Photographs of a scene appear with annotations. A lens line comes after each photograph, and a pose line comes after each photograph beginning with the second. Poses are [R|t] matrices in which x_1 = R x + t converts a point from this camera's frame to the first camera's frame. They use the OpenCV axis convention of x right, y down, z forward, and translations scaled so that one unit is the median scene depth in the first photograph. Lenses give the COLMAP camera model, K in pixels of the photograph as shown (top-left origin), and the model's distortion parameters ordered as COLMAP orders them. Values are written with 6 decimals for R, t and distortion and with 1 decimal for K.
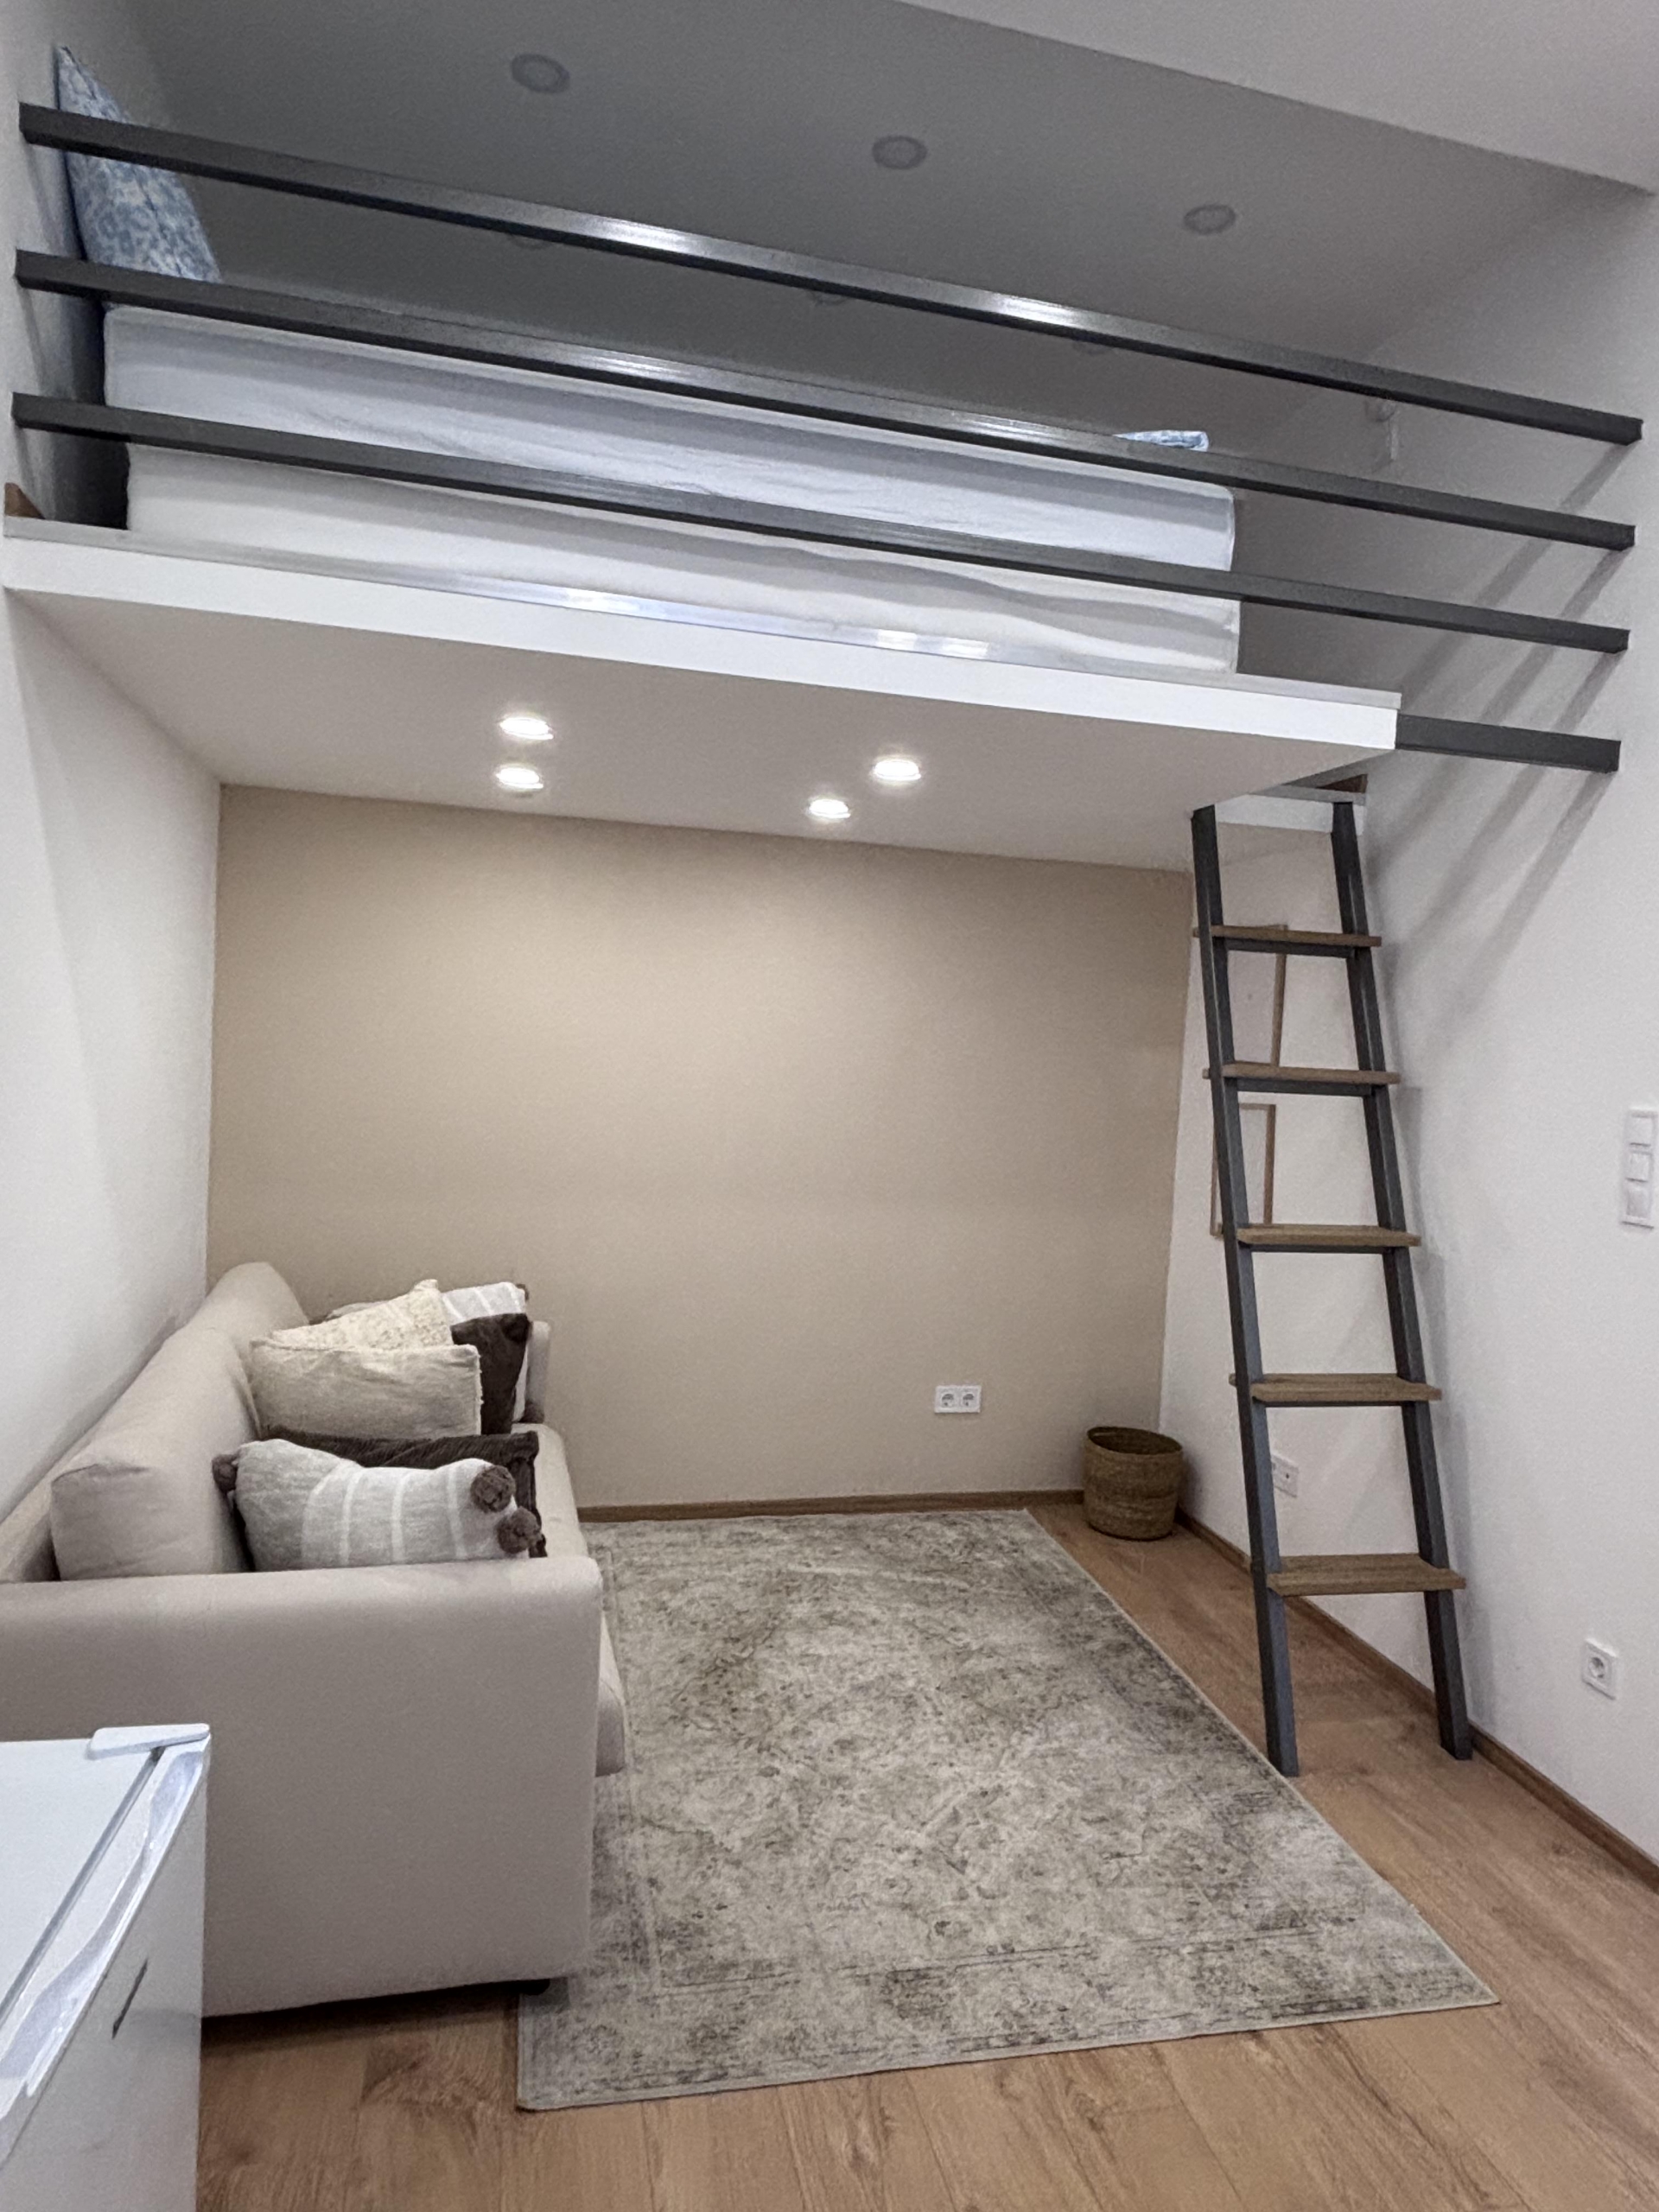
lens RADIAL K [[1421.3, 0, 854.2], [0, 1421.3, 1104.6], [0, 0, 1]] dist [0.000918, -0.000471]
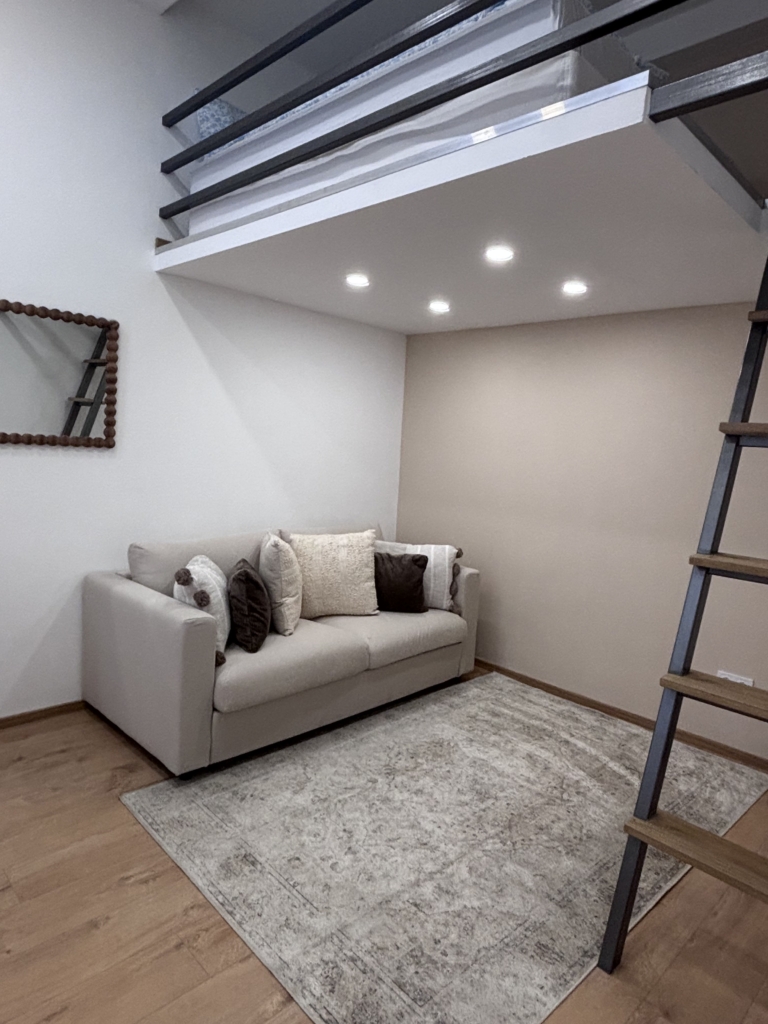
lens RADIAL K [[658.0, 0, 395.4], [0, 658.0, 511.3], [0, 0, 1]] dist [0.000918, -0.000471]
pose [[0.507624, 0.072620, -0.858513, 0.635728], [-0.087199, 0.995655, 0.032662, 0.054814], [0.857155, 0.058282, 0.511751, 0.474299]]
